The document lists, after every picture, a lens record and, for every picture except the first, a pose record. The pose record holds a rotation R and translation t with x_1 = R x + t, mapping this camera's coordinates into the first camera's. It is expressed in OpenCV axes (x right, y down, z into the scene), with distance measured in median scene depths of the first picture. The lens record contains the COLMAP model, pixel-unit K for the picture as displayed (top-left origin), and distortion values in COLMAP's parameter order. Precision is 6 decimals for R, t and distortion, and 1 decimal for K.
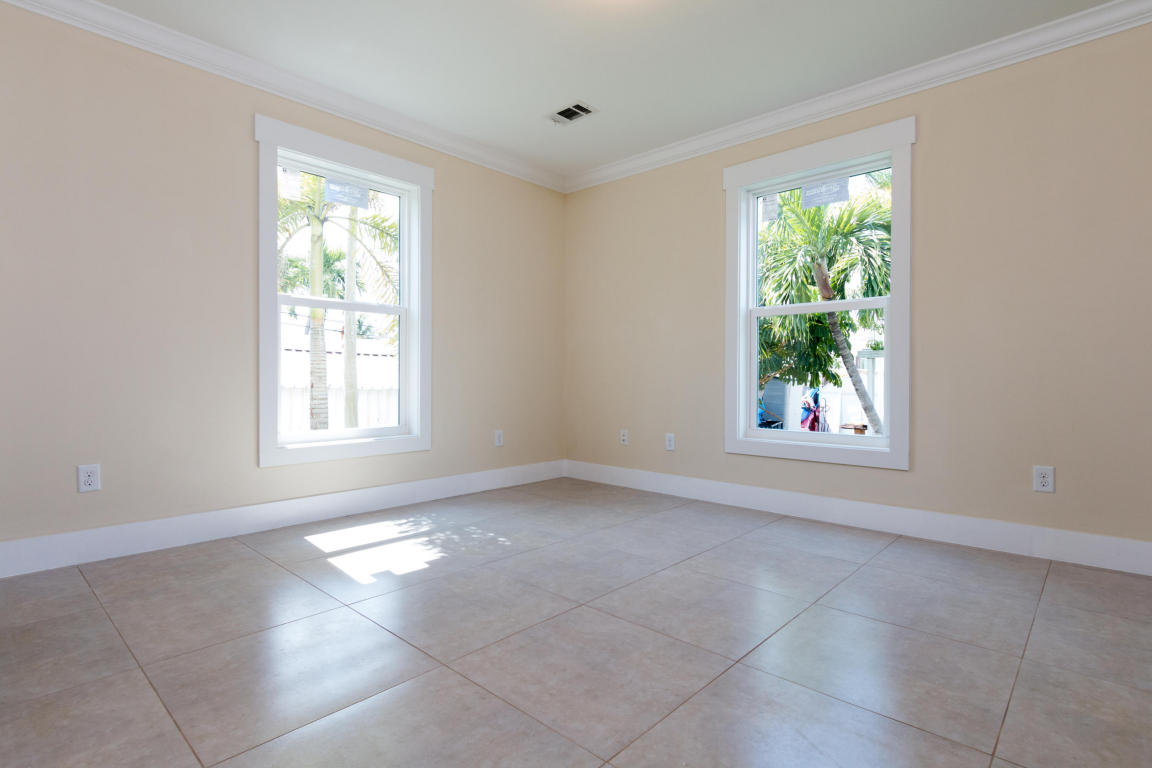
lens RADIAL K [[550.4, 0, 570.7], [0, 550.4, 380.9], [0, 0, 1]] dist [-0.001752, -0.000261]
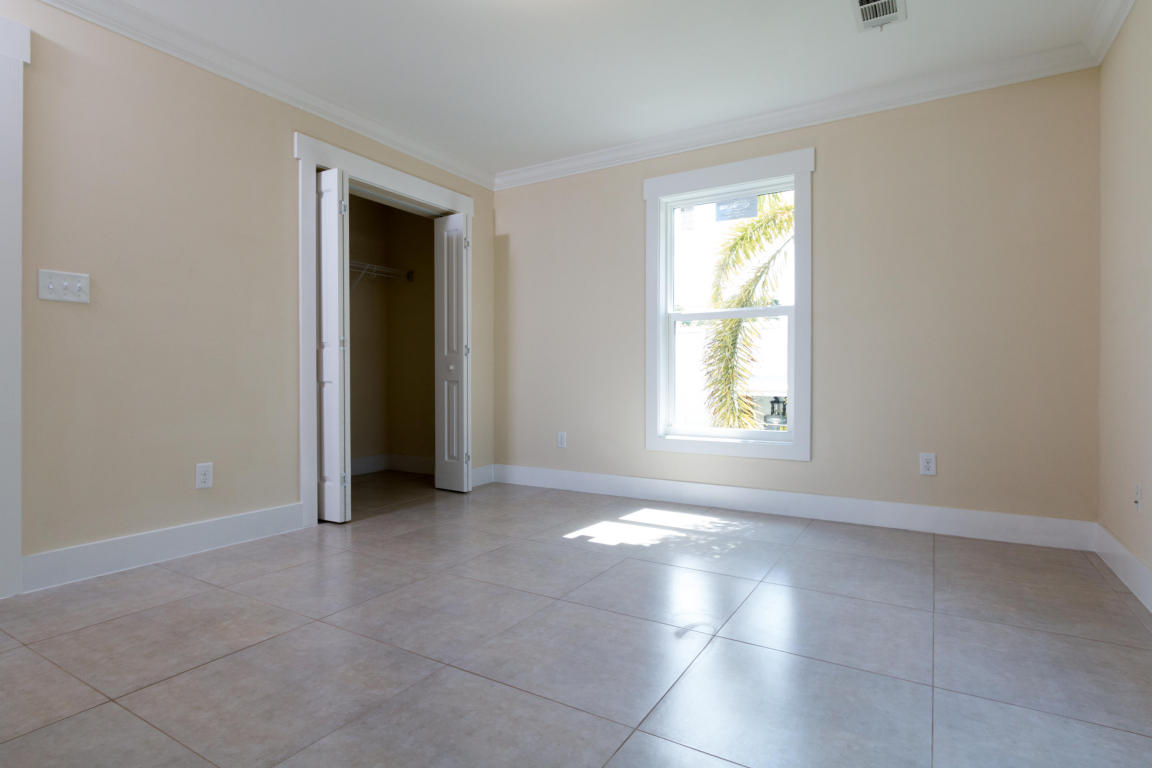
lens RADIAL K [[593.3, 0, 580.6], [0, 593.3, 376.0], [0, 0, 1]] dist [0.008844, -0.003543]
pose [[0.229784, -0.005195, -0.973228, 0.791724], [-0.003958, 0.999972, -0.006272, -0.008250], [0.973234, 0.005293, 0.229757, 0.543450]]
